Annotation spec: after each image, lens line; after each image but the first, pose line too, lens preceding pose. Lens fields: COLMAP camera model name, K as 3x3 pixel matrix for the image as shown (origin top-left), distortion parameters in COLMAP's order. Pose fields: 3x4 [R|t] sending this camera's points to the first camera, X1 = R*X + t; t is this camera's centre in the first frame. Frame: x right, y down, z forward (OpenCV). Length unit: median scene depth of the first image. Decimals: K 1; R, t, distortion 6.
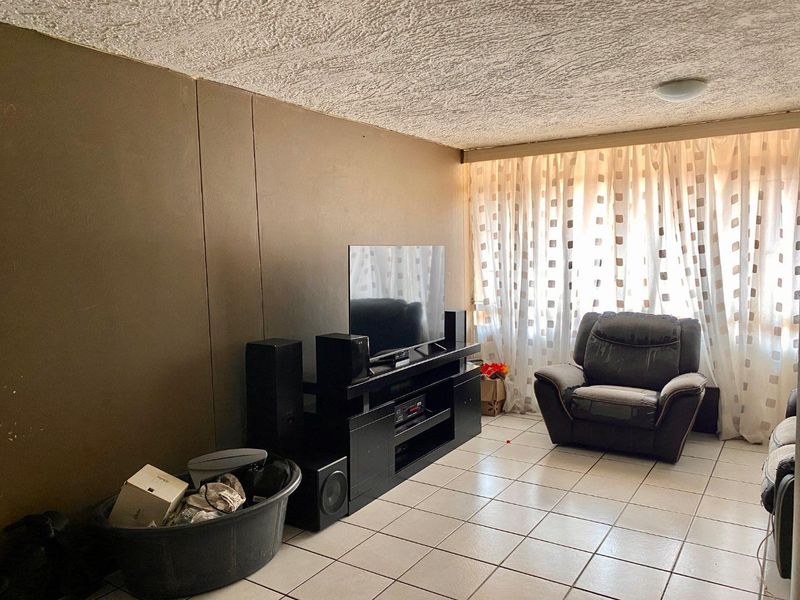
lens RADIAL K [[610.6, 0, 400.1], [0, 610.6, 302.7], [0, 0, 1]] dist [0.013065, -0.008840]
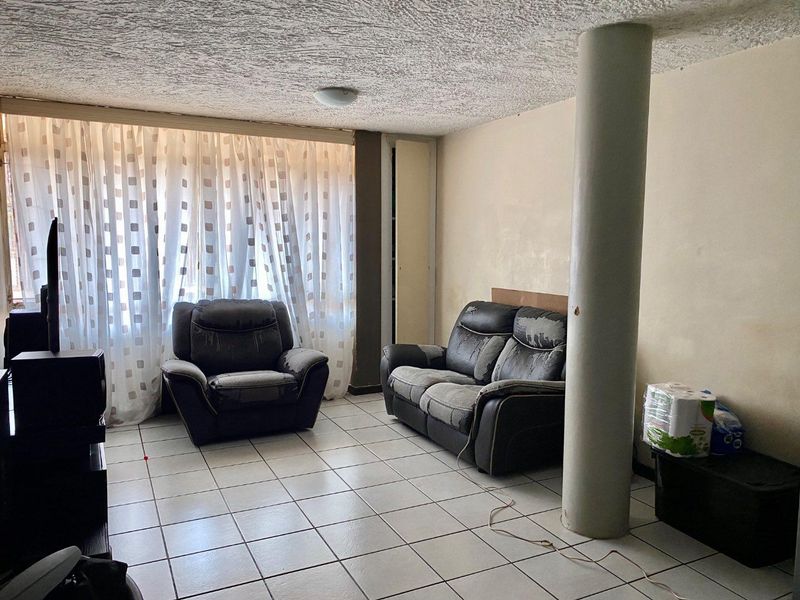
lens RADIAL K [[610.6, 0, 401.7], [0, 610.6, 300.5], [0, 0, 1]] dist [0.013065, -0.008840]
pose [[0.499449, -0.062023, 0.864120, -0.350257], [0.051911, 0.997784, 0.041613, -0.008823], [-0.864786, 0.024074, 0.501562, 0.242373]]
